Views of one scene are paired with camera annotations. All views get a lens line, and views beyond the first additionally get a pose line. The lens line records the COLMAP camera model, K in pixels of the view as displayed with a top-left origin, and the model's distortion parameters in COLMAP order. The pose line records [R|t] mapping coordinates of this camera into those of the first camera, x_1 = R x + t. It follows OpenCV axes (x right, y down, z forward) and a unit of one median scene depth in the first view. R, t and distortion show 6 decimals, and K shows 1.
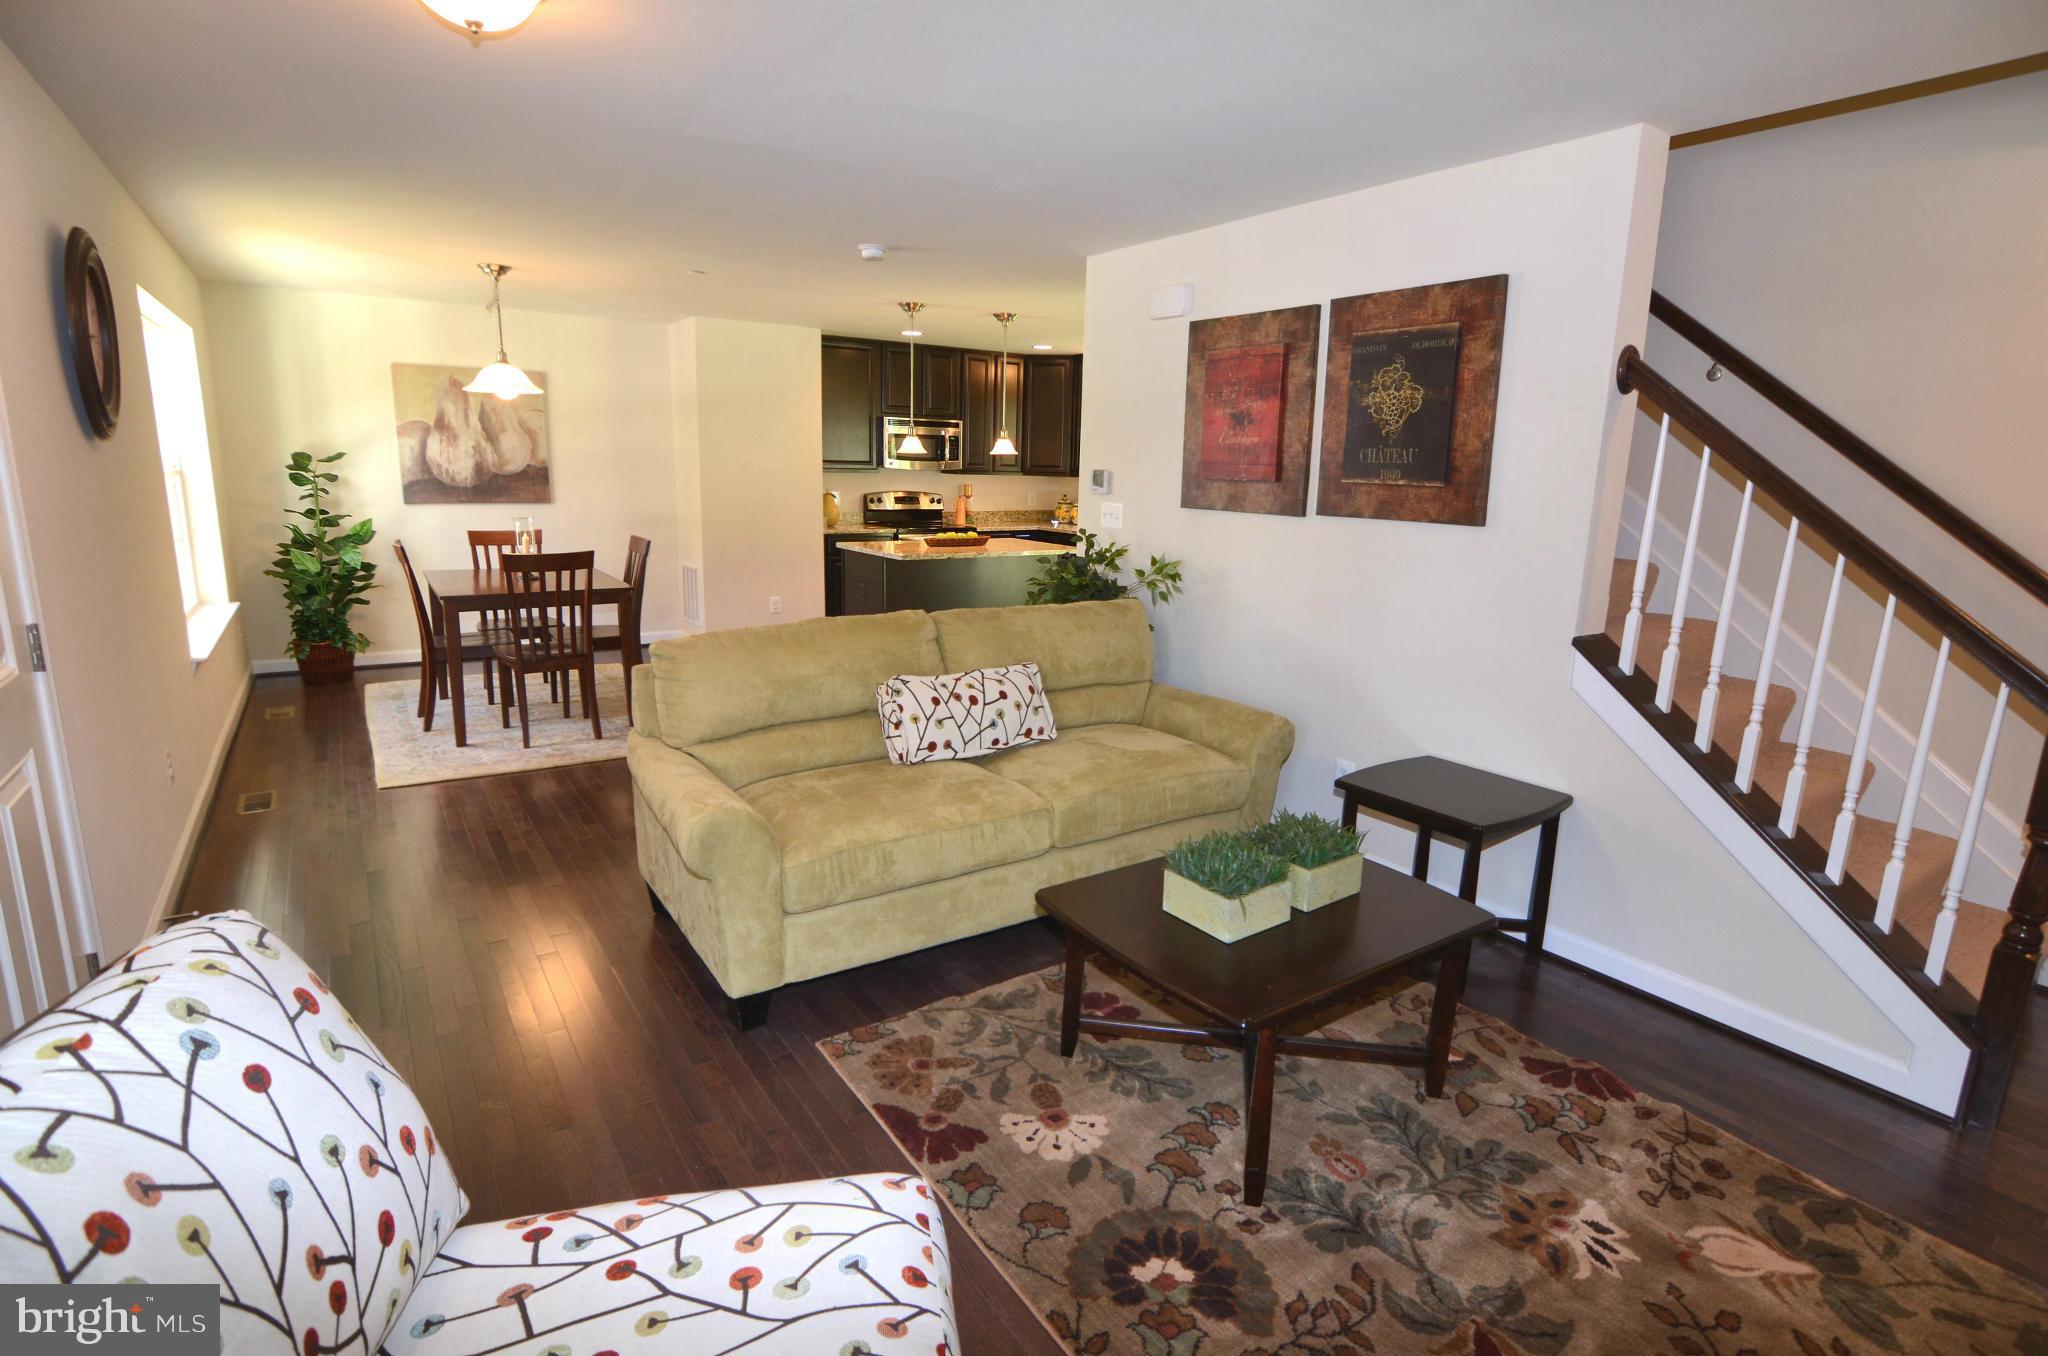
lens RADIAL K [[994.4, 0, 1042.5], [0, 994.4, 670.9], [0, 0, 1]] dist [-0.034996, 0.009817]
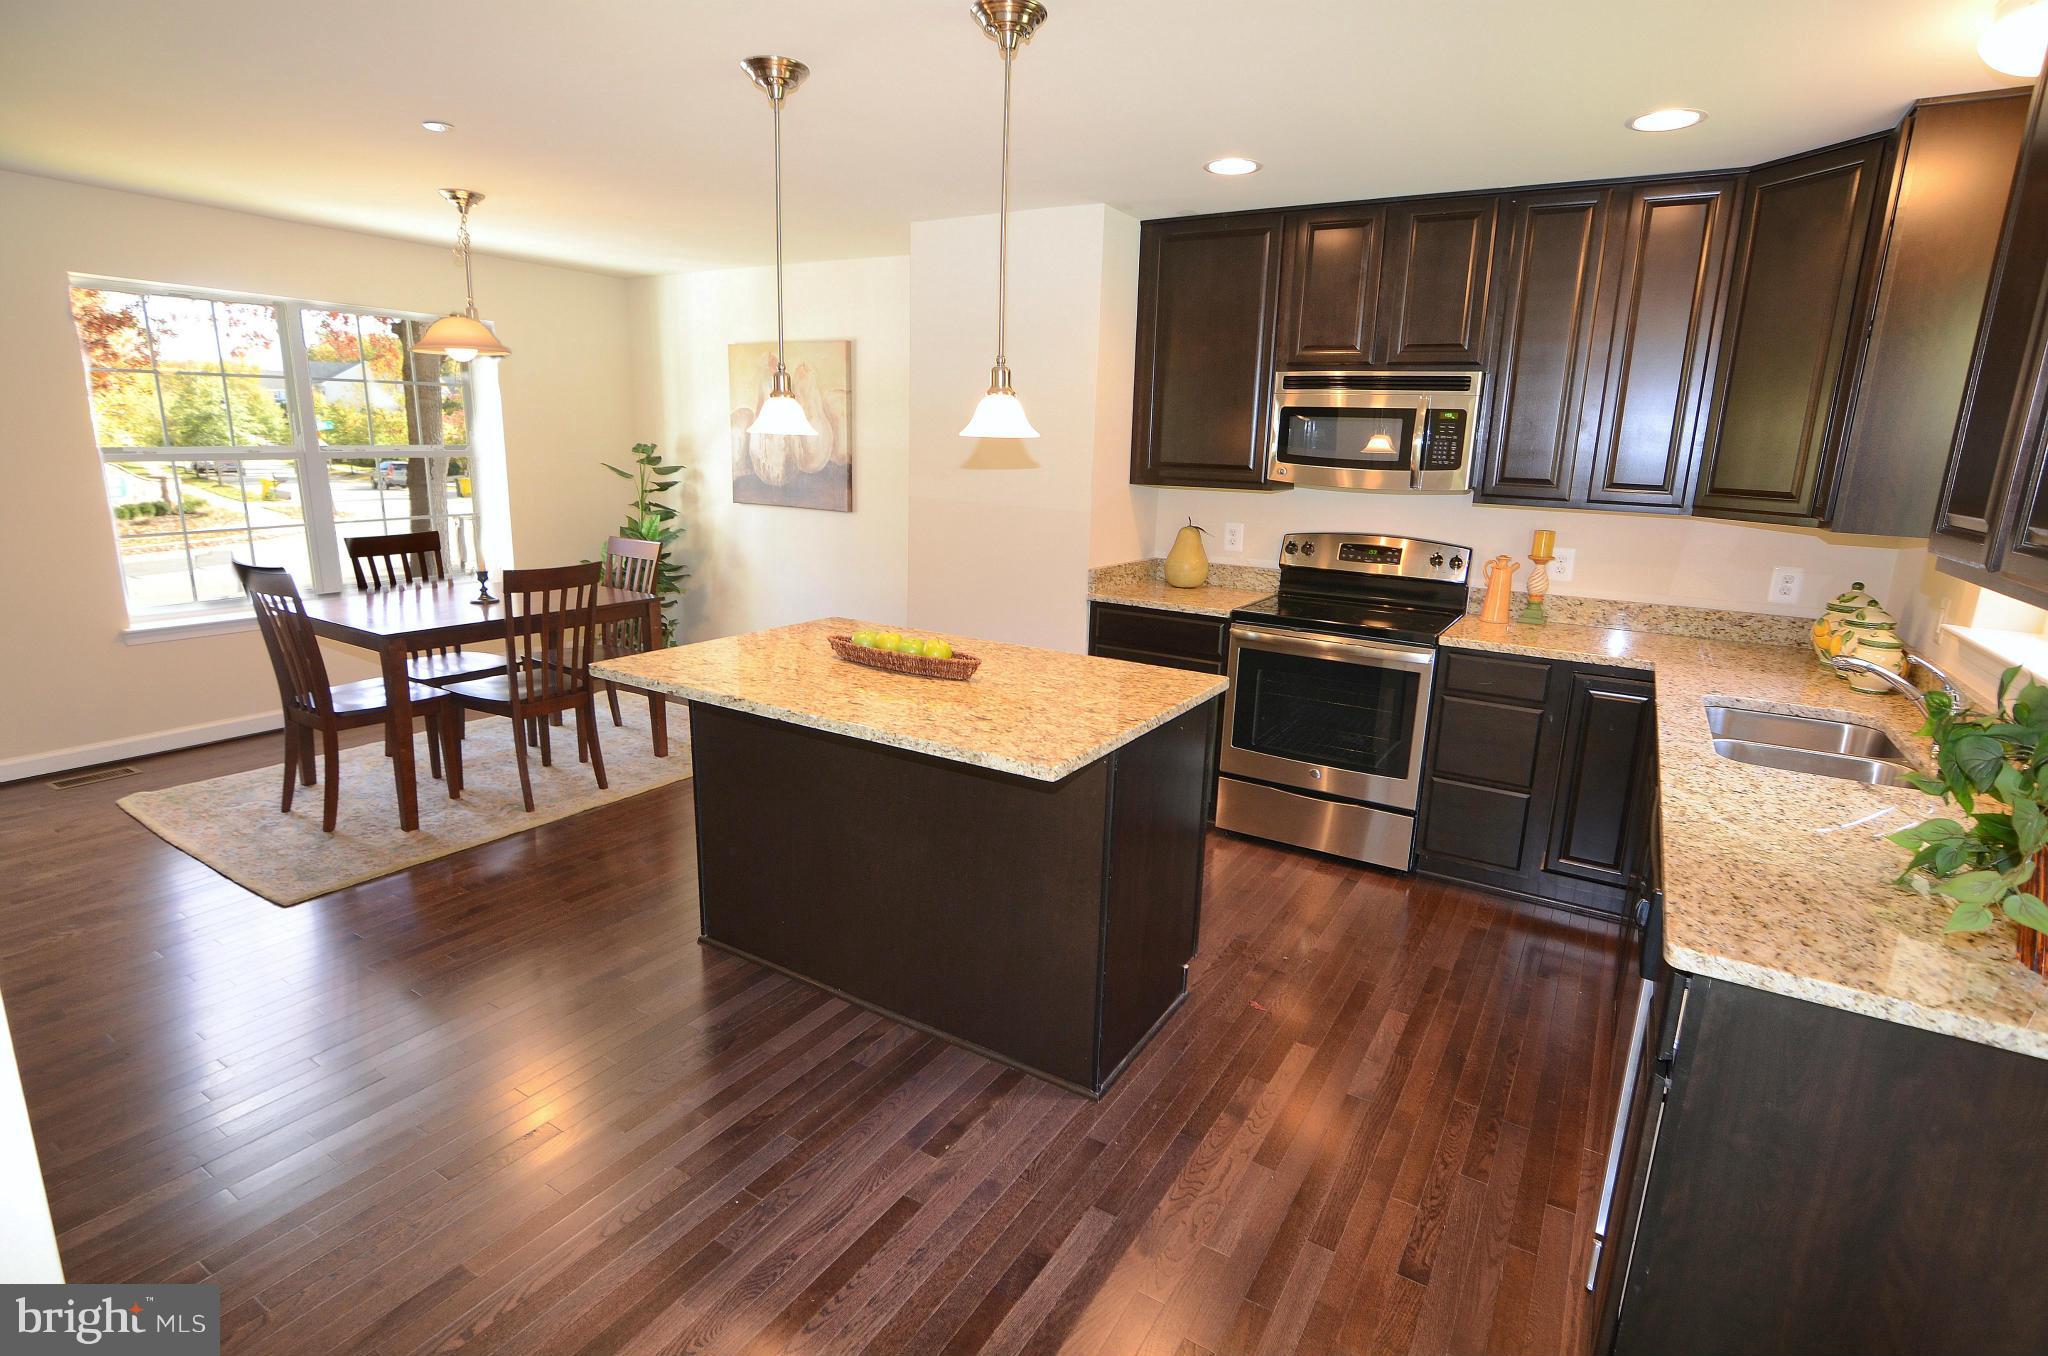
lens RADIAL K [[994.4, 0, 1042.5], [0, 994.4, 670.9], [0, 0, 1]] dist [-0.034996, 0.009817]
pose [[0.407106, 0.192205, -0.892929, 0.491292], [-0.208931, 0.971285, 0.113815, -0.306849], [0.889164, 0.140226, 0.435574, 1.475826]]
